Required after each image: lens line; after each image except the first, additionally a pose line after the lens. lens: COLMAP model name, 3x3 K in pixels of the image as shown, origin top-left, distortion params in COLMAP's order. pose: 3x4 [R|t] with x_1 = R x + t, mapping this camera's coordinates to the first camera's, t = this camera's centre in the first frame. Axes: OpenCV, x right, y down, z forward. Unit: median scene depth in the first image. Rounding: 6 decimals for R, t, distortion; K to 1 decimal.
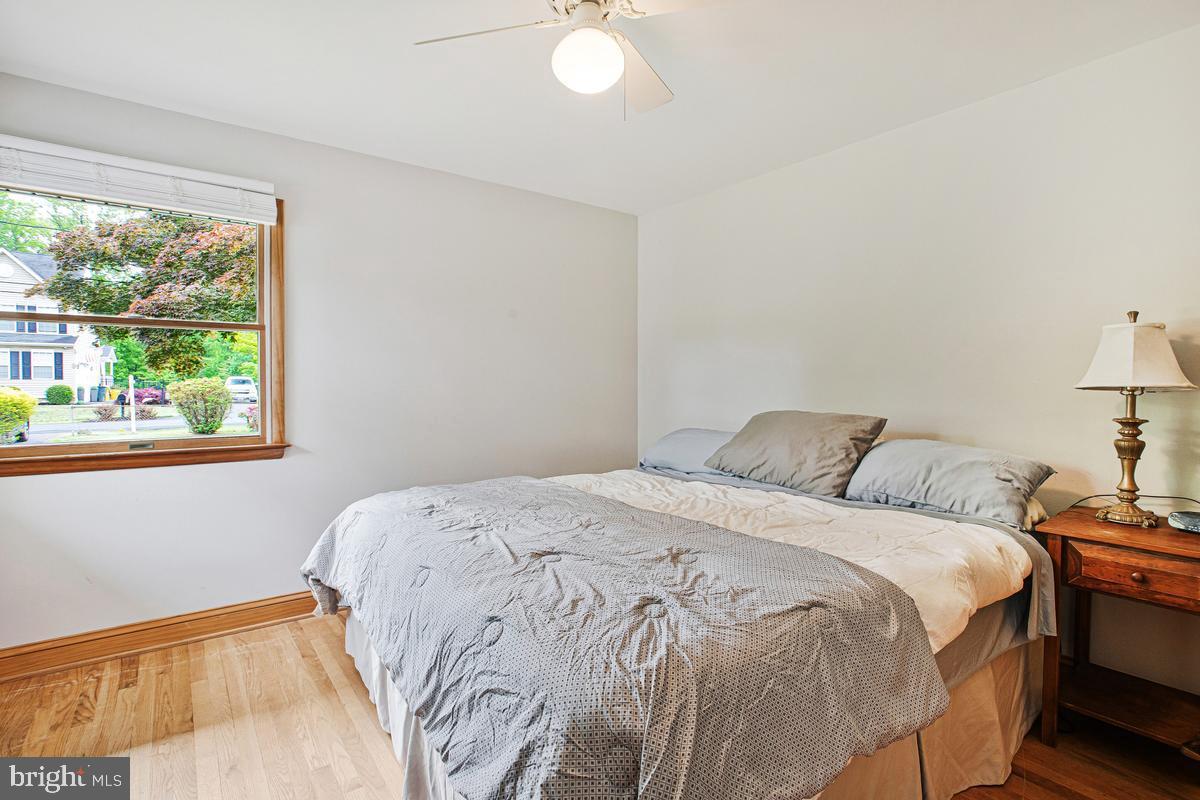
lens RADIAL K [[556.7, 0, 593.8], [0, 556.7, 398.4], [0, 0, 1]] dist [-0.048528, 0.013414]
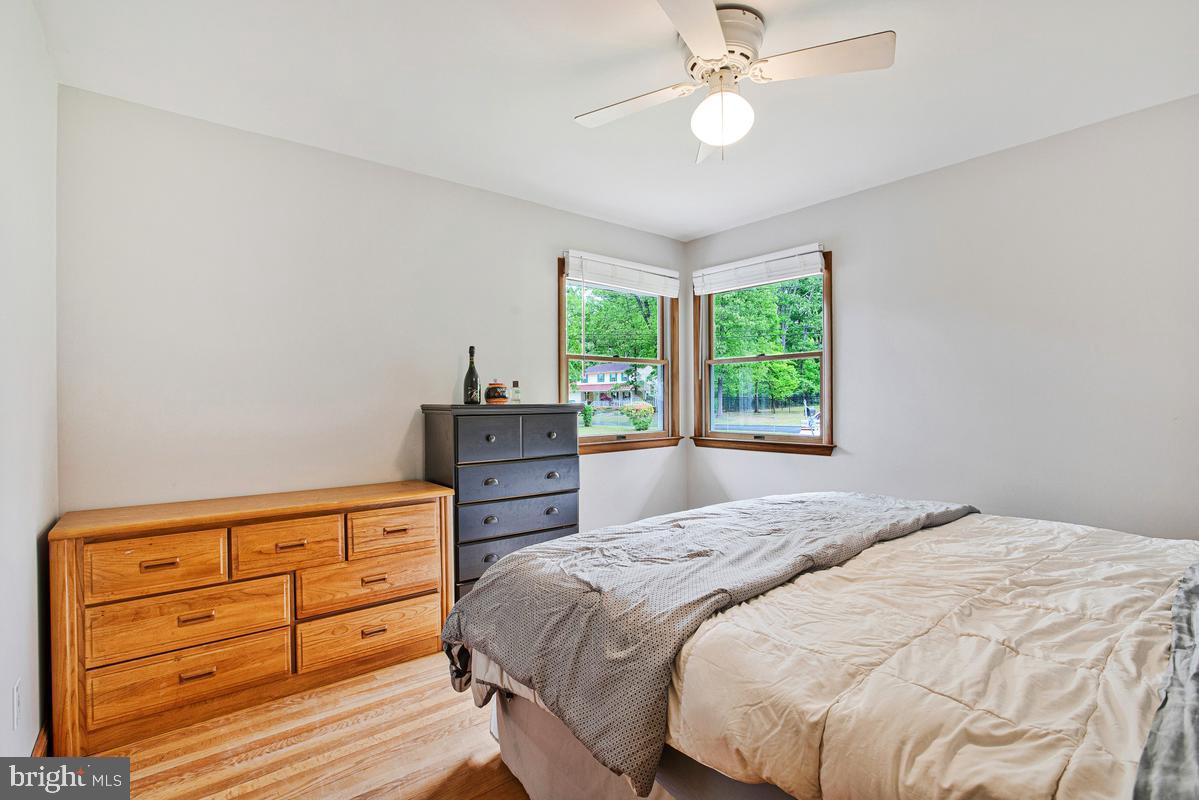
lens RADIAL K [[556.2, 0, 593.3], [0, 556.2, 398.4], [0, 0, 1]] dist [-0.048528, 0.013414]
pose [[0.044103, -0.003252, -0.999022, 1.307502], [-0.014683, 0.999885, -0.003903, -0.019635], [0.998919, 0.014841, 0.044051, 0.779062]]
